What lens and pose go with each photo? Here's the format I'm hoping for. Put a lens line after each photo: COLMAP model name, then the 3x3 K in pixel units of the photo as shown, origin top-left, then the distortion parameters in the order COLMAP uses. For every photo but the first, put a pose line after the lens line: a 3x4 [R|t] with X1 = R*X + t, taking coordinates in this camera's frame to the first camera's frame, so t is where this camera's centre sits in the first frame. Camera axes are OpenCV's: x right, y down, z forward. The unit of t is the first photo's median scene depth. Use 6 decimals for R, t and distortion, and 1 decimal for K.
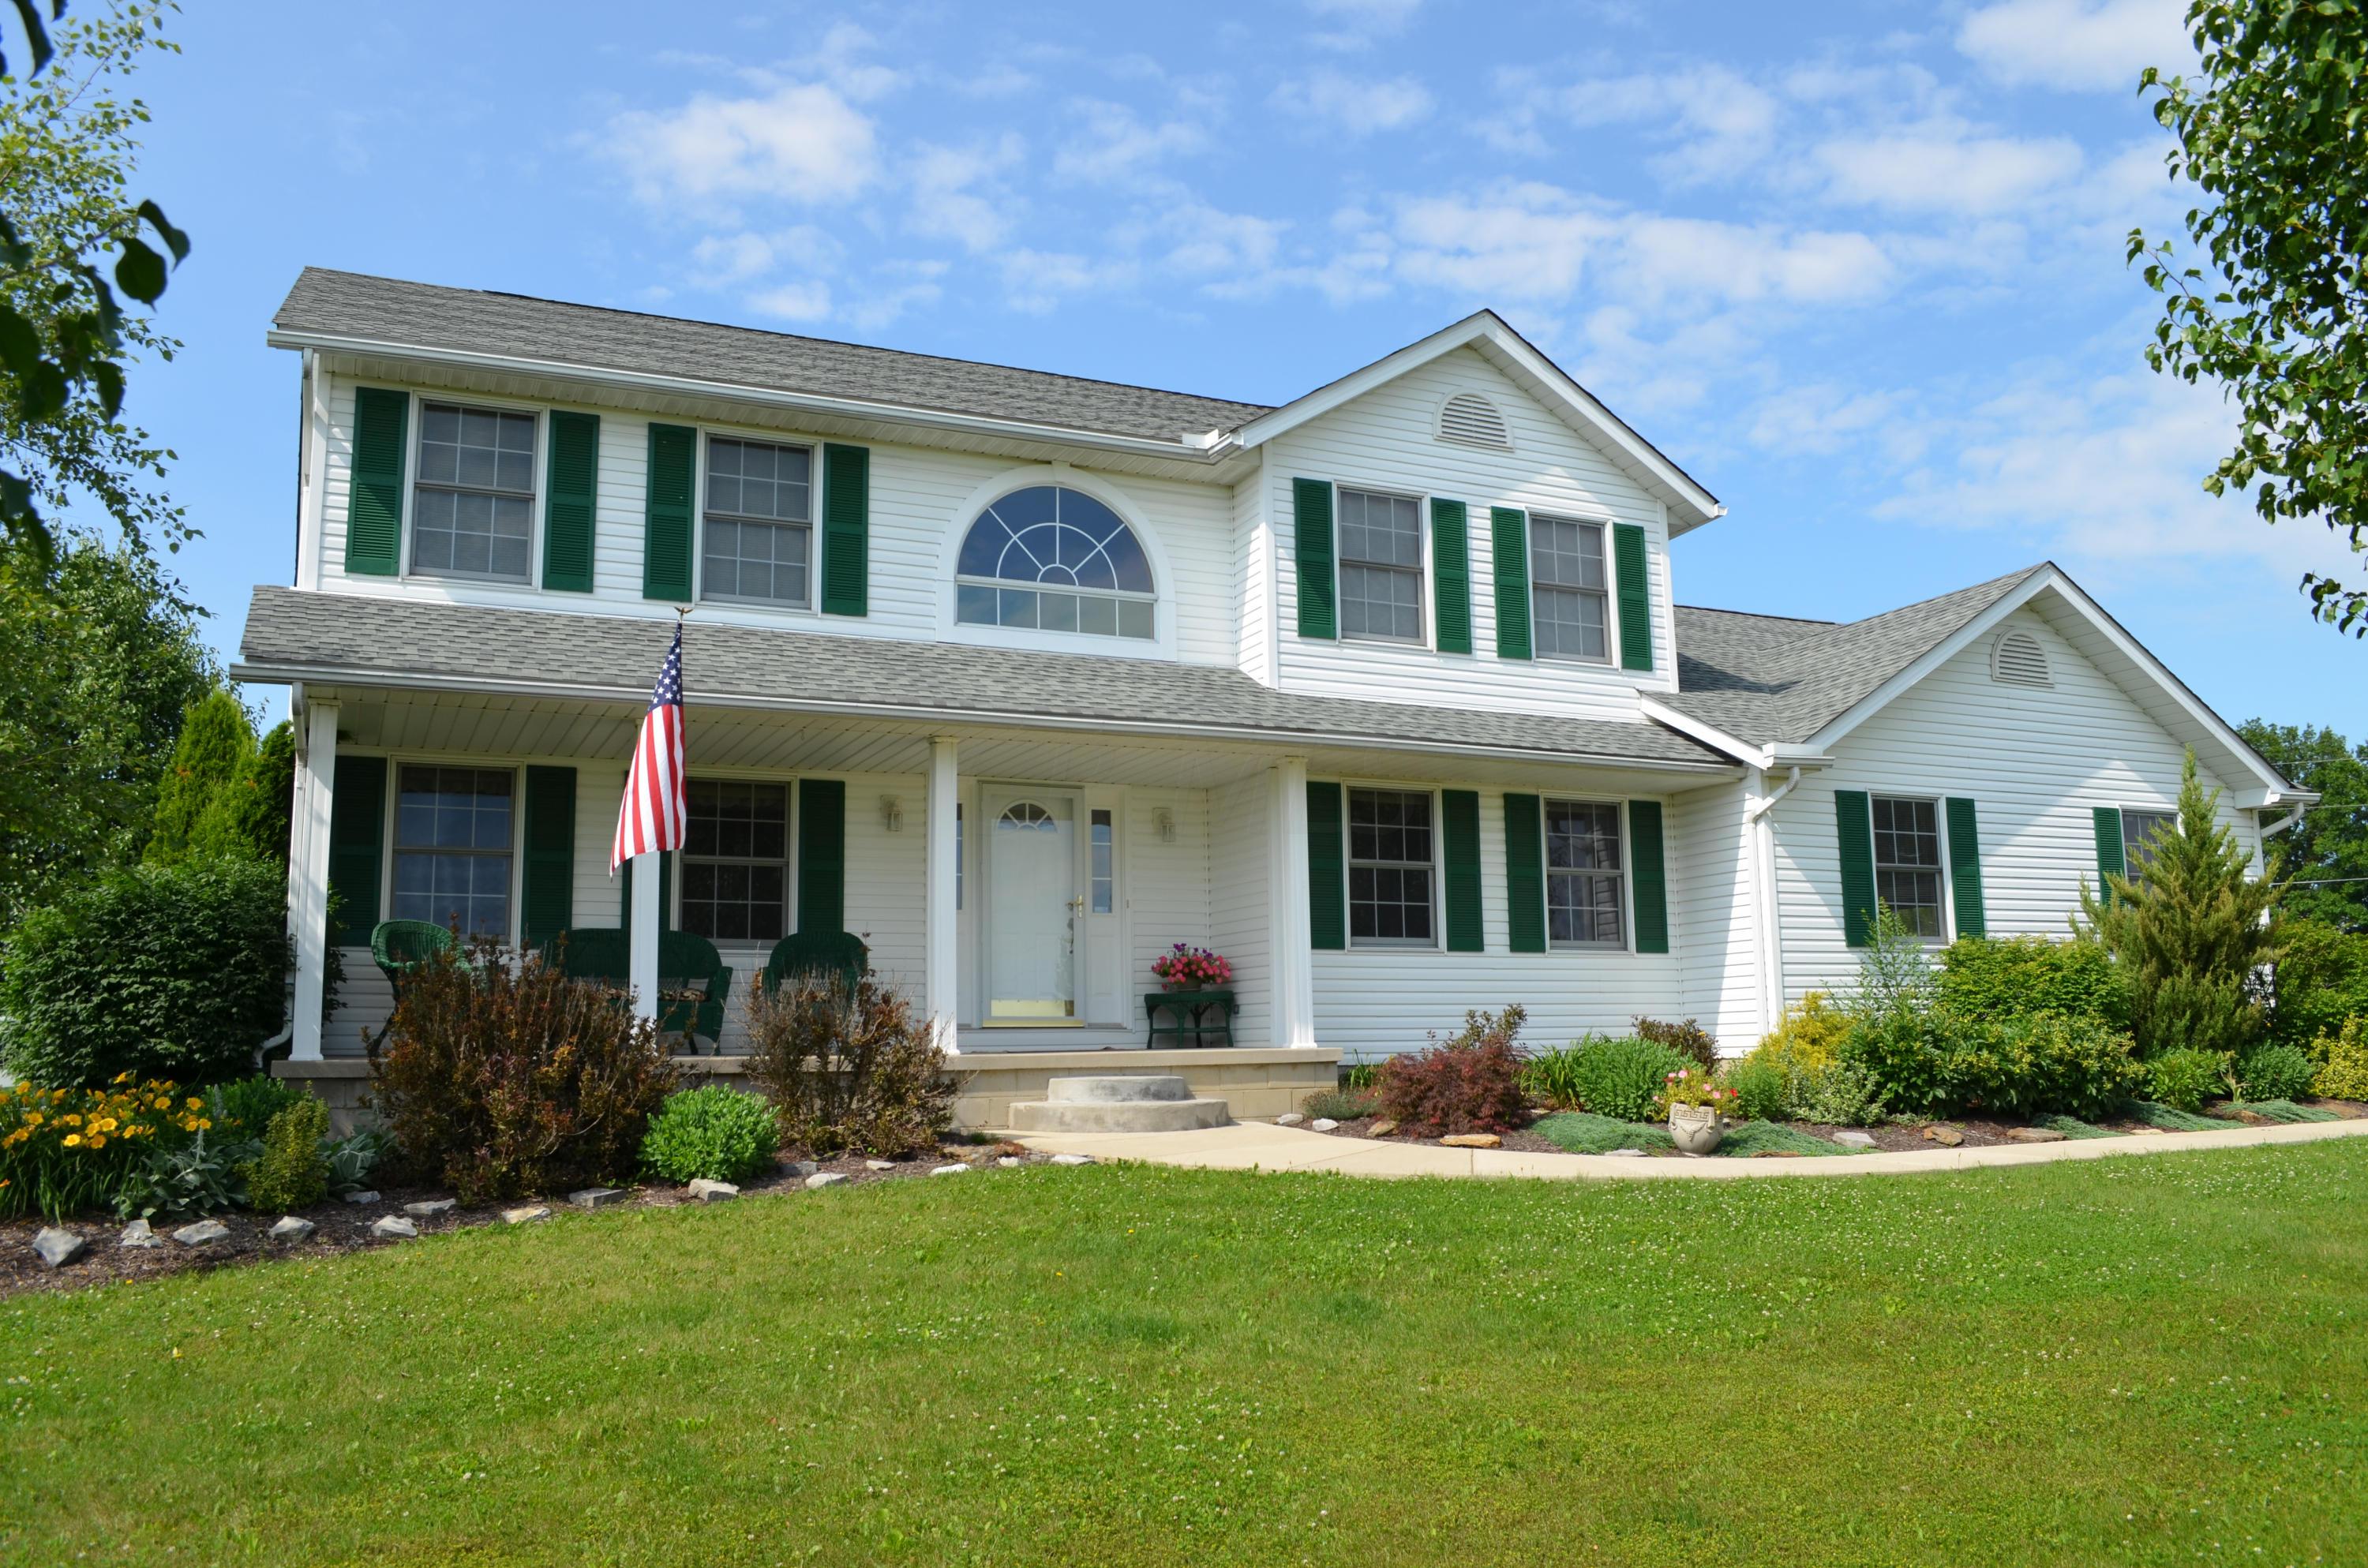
lens RADIAL K [[1796.4, 0, 1184.0], [0, 1796.4, 784.0], [0, 0, 1]] dist [-0.068544, 0.004809]
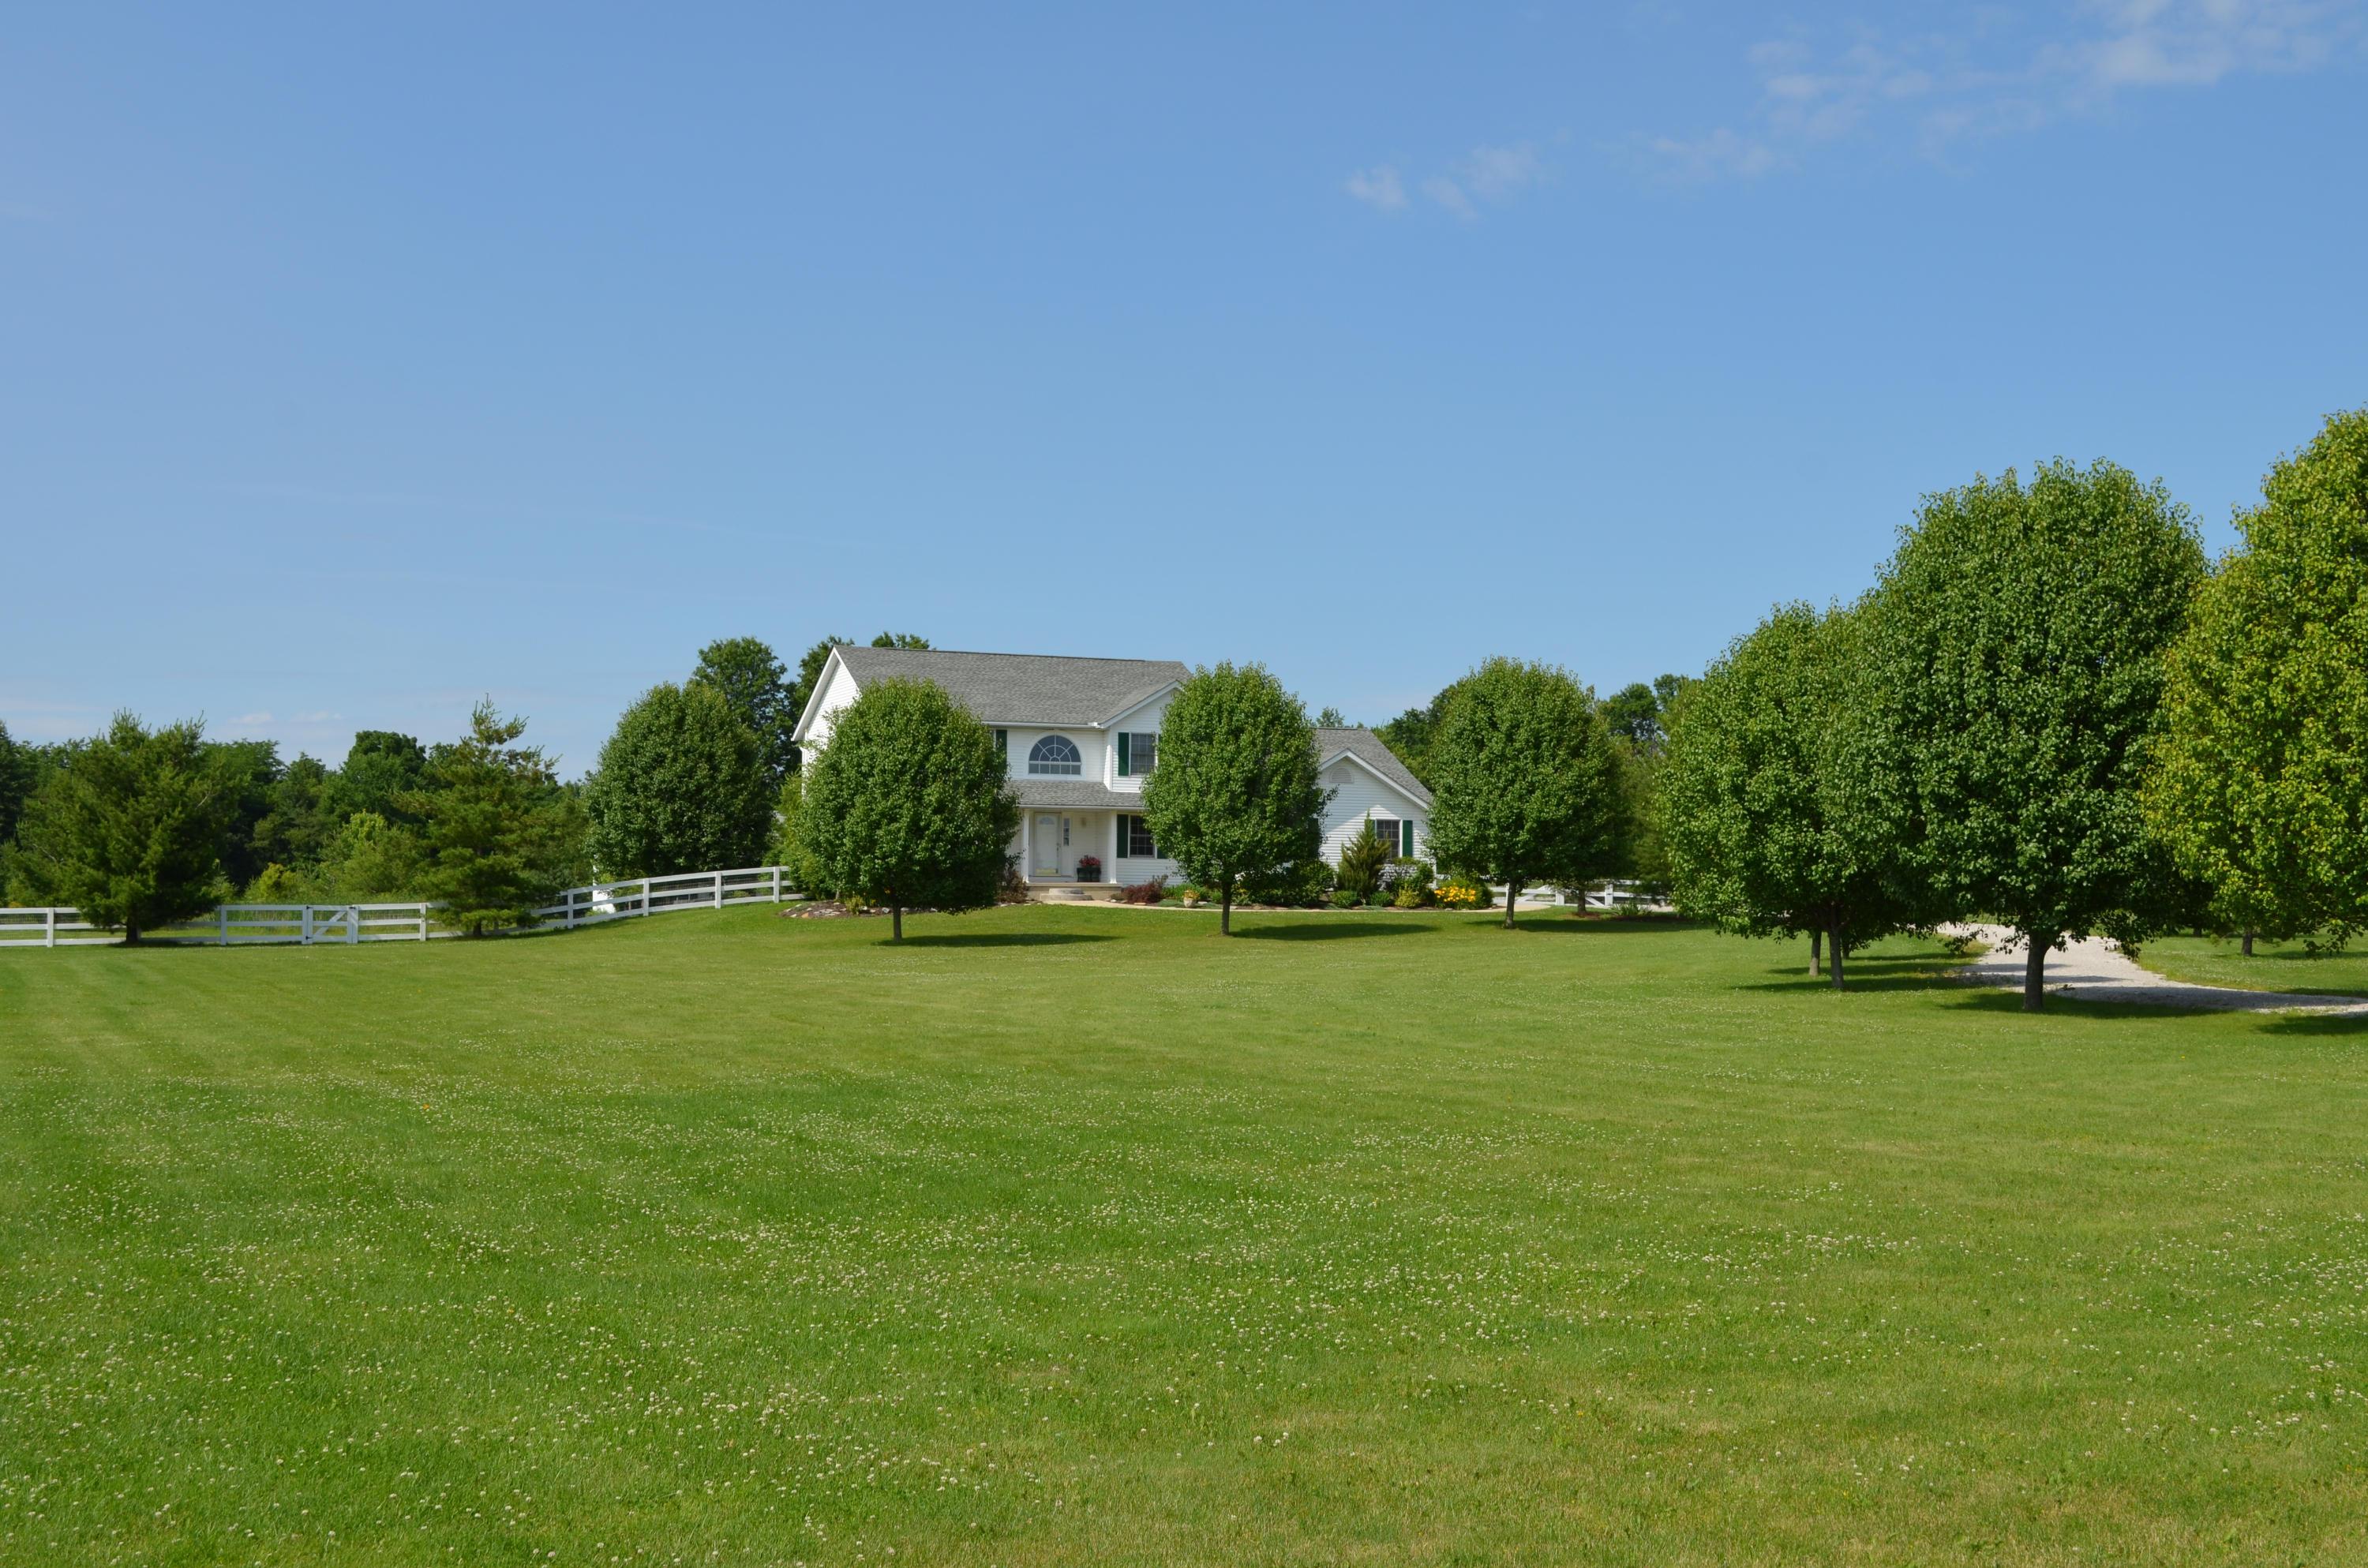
lens RADIAL K [[2868.0, 0, 1184.0], [0, 2868.0, 784.0], [0, 0, 1]] dist [0.003341, -0.000001]
pose [[0.998927, 0.018312, -0.042531, 0.445417], [-0.012870, 0.992089, 0.124875, -0.795504], [0.044481, -0.124193, 0.991261, -4.842943]]
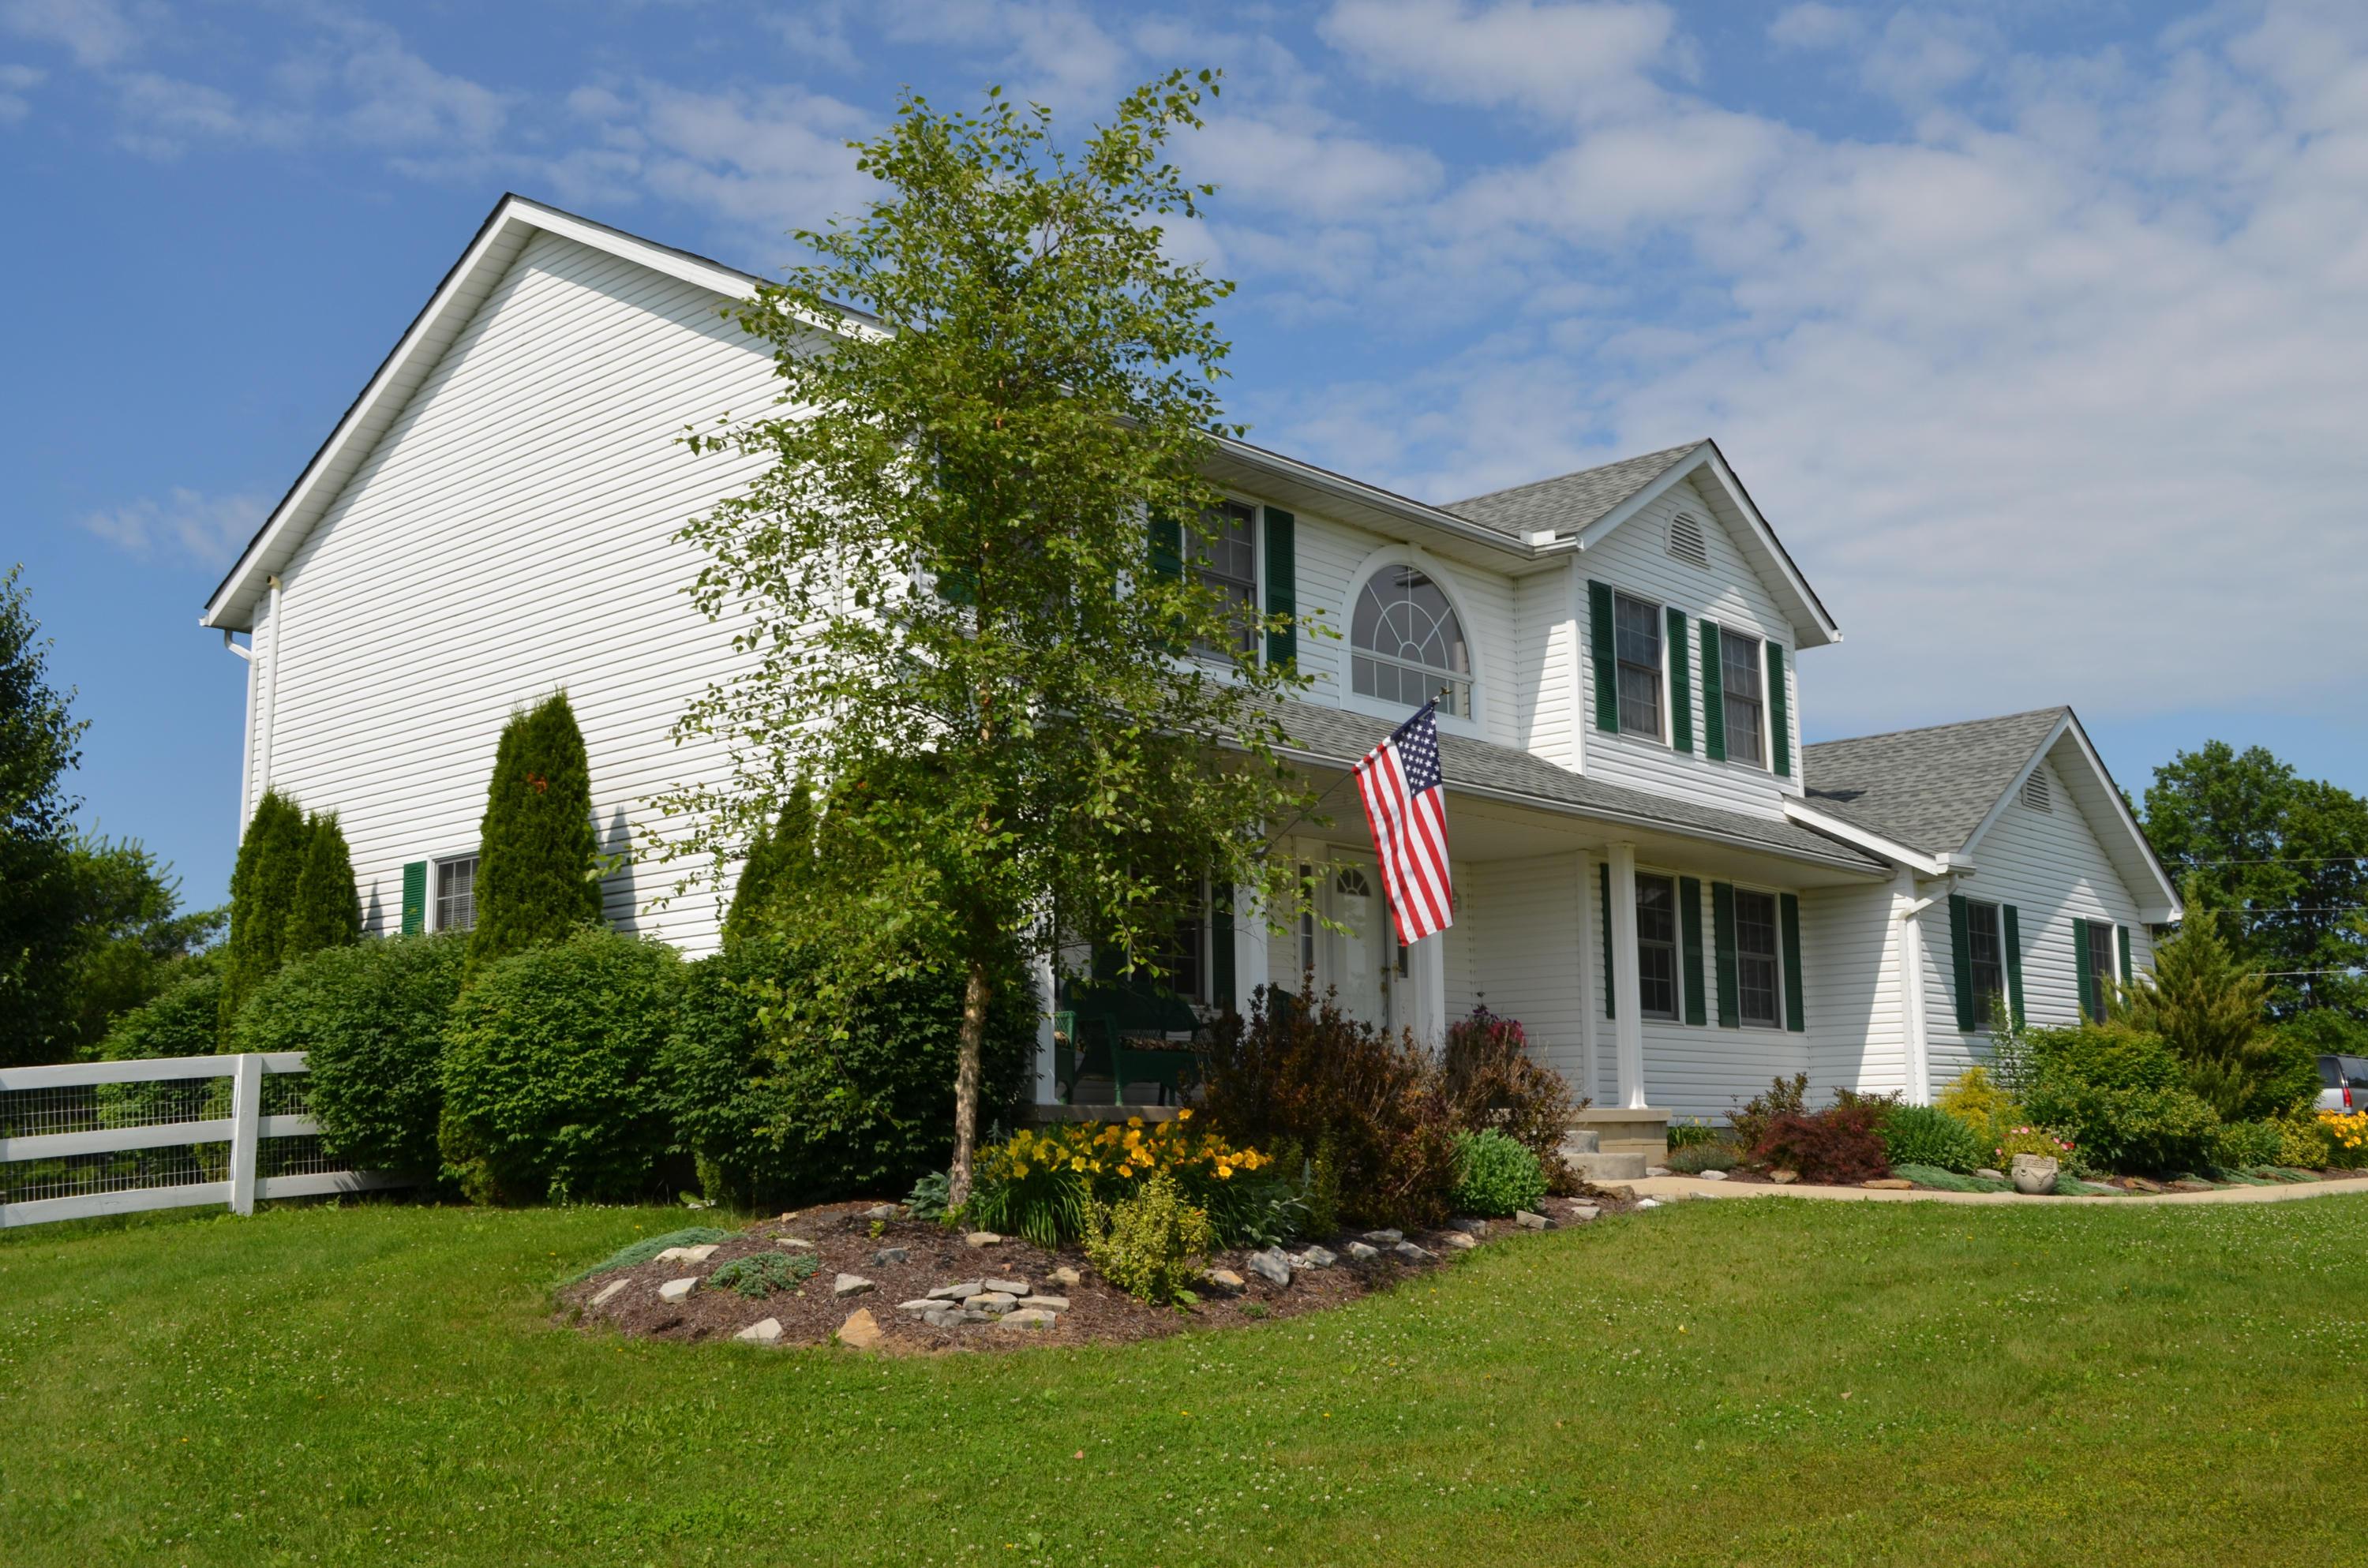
lens RADIAL K [[2214.3, 0, 1184.0], [0, 2214.3, 784.0], [0, 0, 1]] dist [-0.047249, -0.003098]
pose [[0.925521, 0.067965, 0.372547, -0.629966], [-0.060365, 0.997662, -0.032041, 0.007929], [-0.373854, 0.007166, 0.927460, -0.133836]]
